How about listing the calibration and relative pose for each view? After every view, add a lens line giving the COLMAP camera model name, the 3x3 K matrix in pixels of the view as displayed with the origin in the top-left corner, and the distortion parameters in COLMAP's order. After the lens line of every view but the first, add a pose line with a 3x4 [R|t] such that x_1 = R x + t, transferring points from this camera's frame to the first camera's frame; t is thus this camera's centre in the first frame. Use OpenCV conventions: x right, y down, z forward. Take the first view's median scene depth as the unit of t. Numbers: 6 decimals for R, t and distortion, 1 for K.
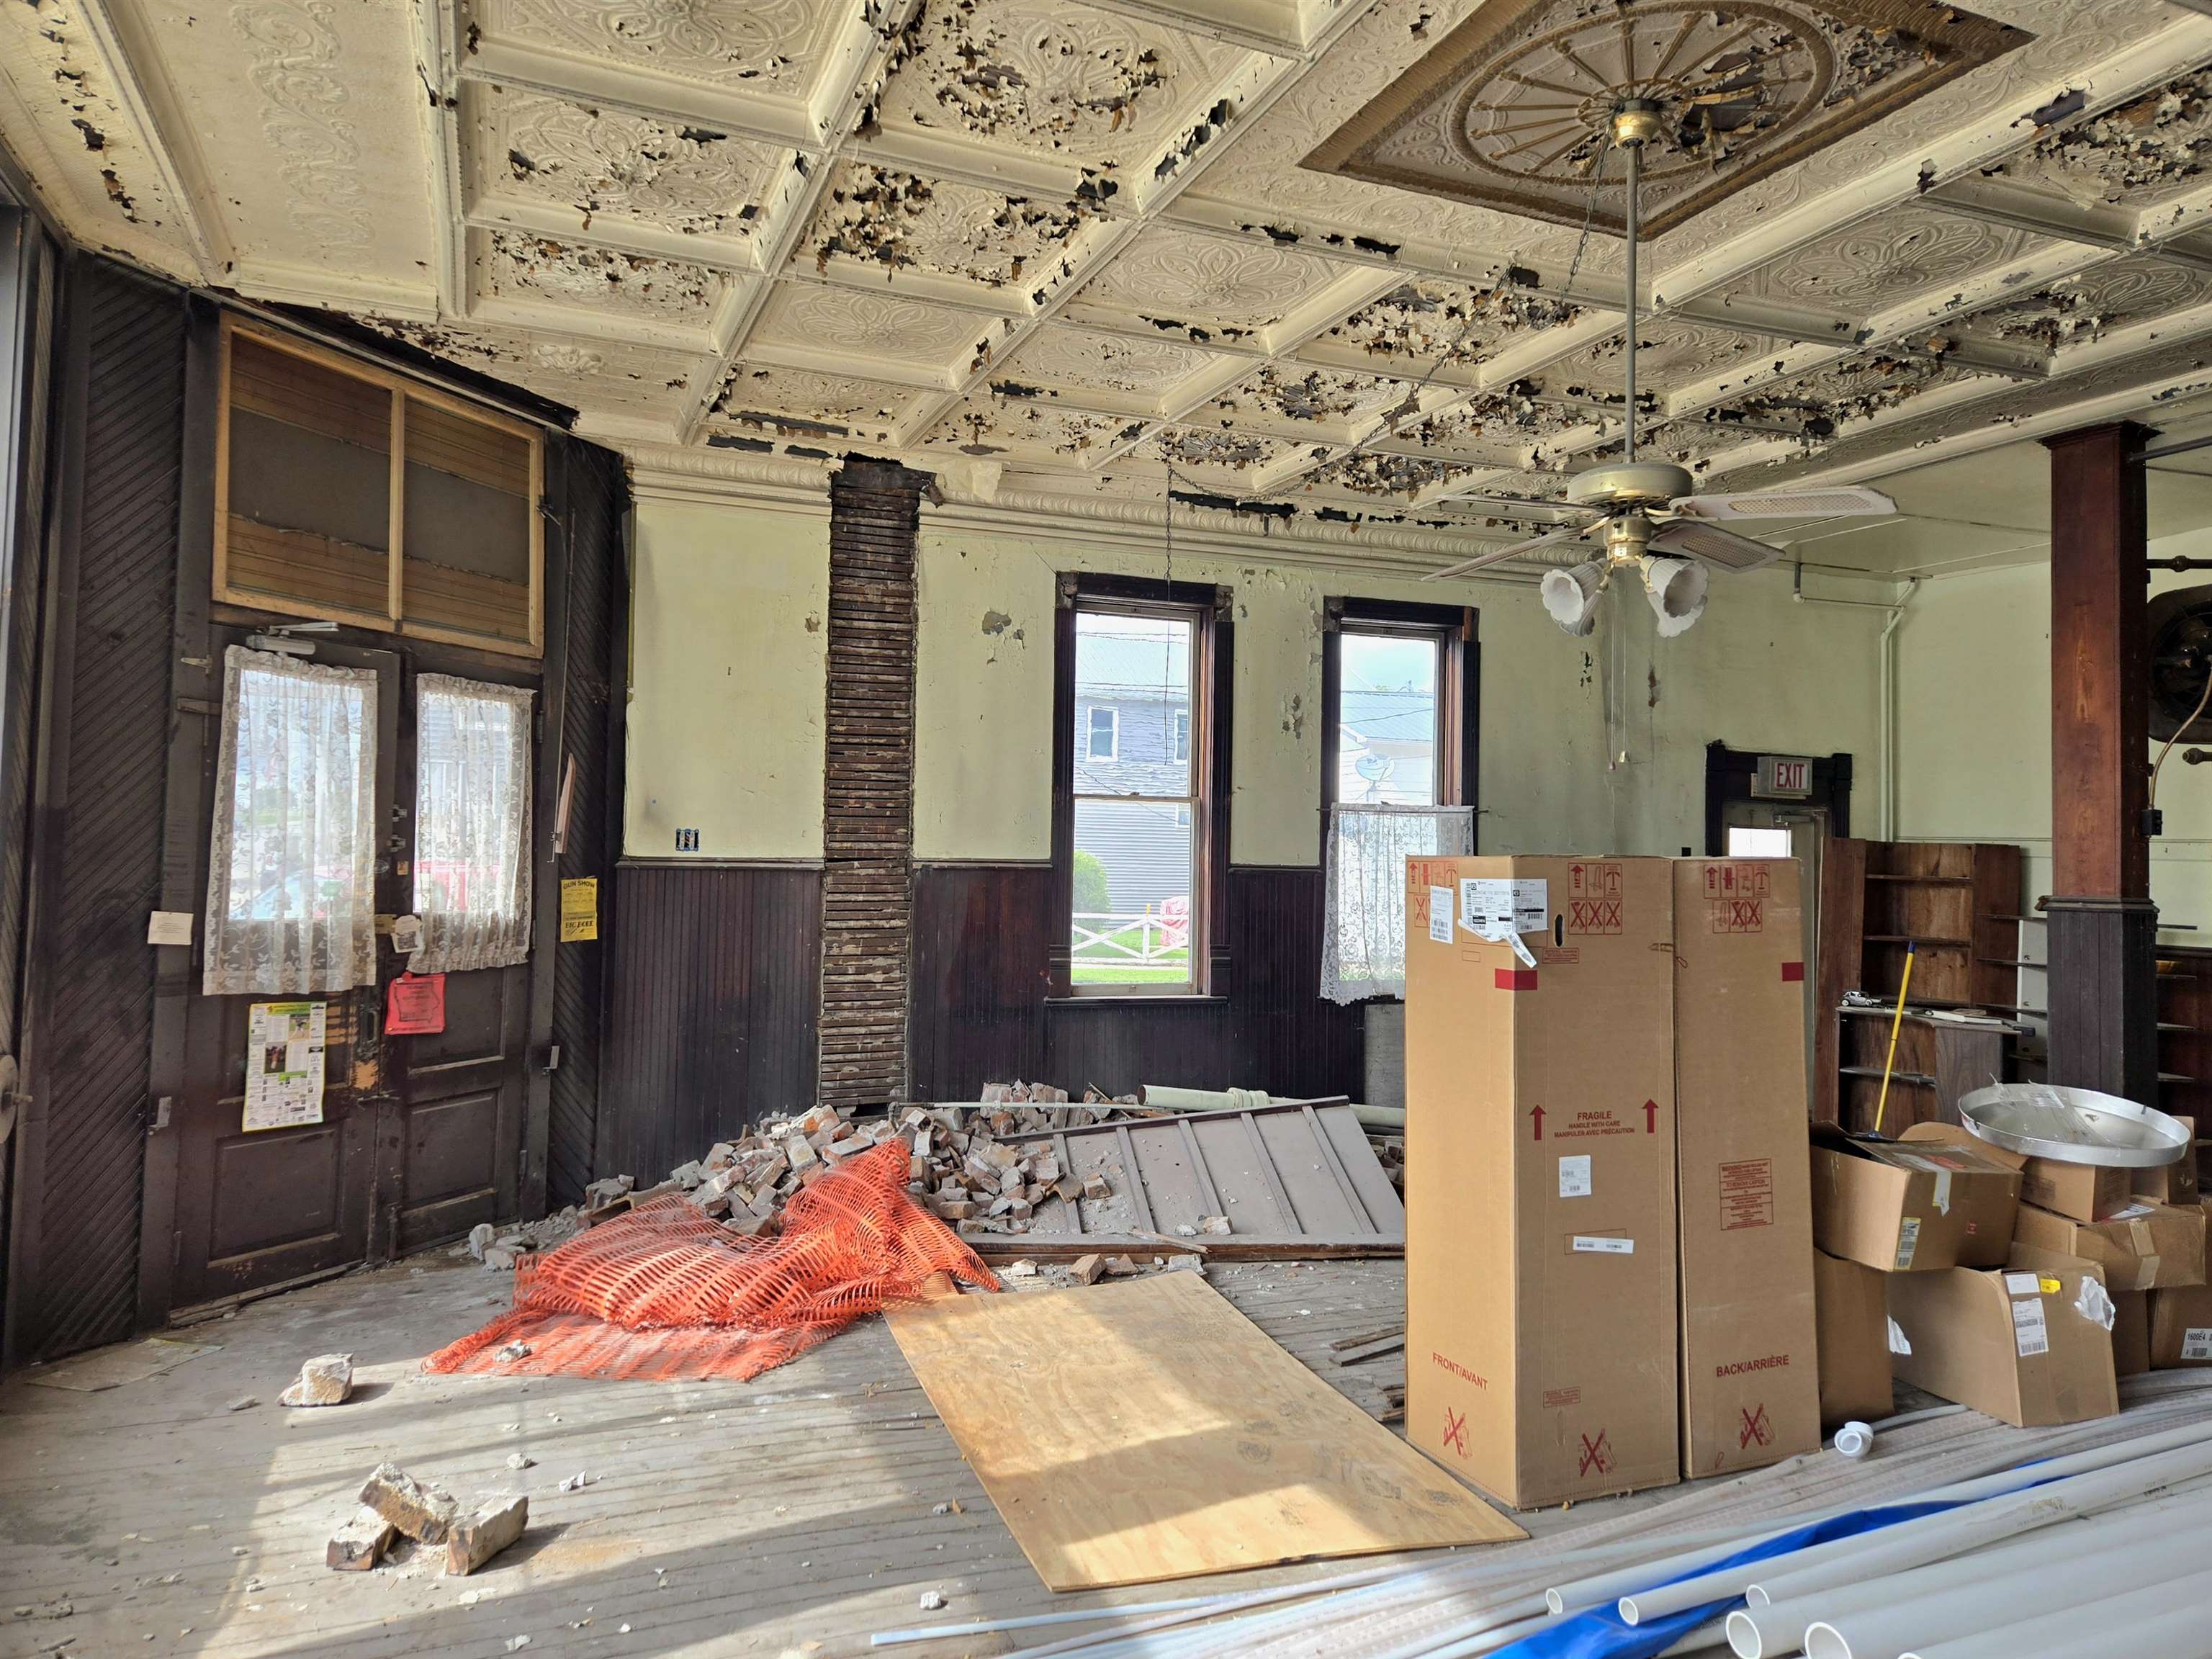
lens RADIAL K [[1501.1, 0, 1102.4], [0, 1501.1, 814.9], [0, 0, 1]] dist [0.090590, -0.070118]
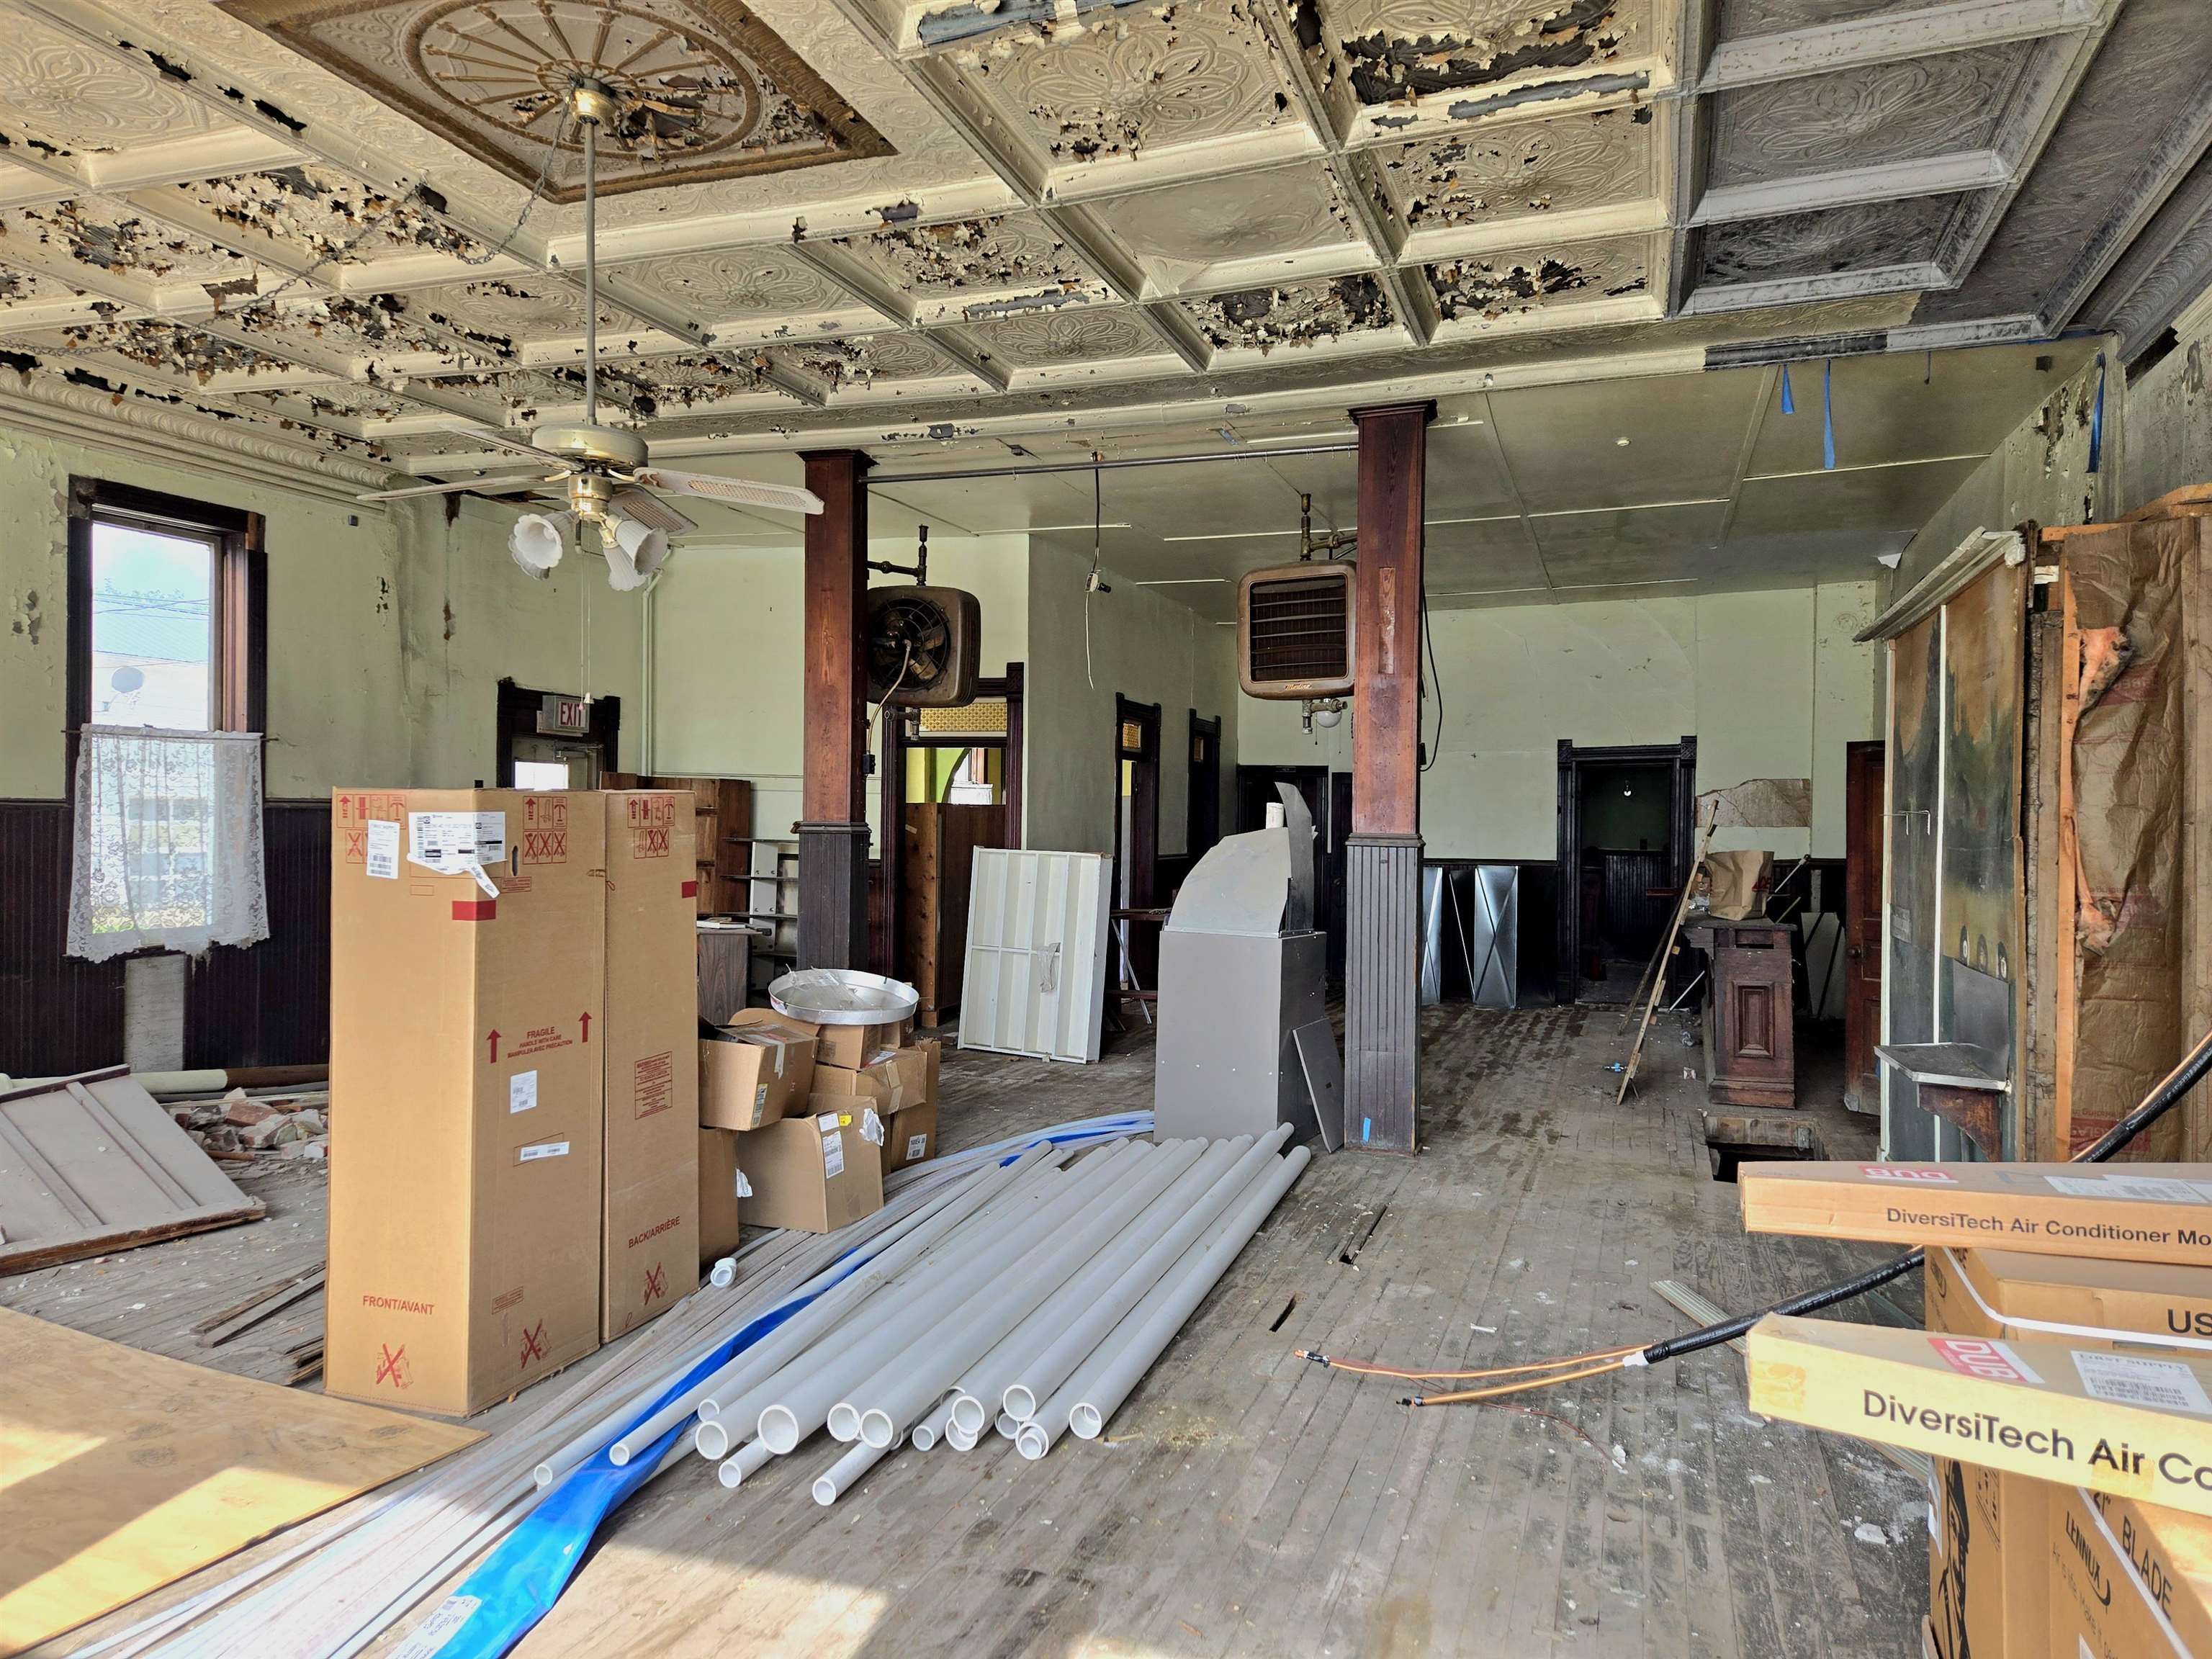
lens RADIAL K [[1484.9, 0, 1107.8], [0, 1484.9, 823.1], [0, 0, 1]] dist [0.093516, -0.069811]
pose [[0.668459, -0.013652, 0.743624, -0.159308], [-0.024044, 0.998912, 0.039952, -0.000730], [-0.743361, -0.044586, 0.667403, 0.004385]]
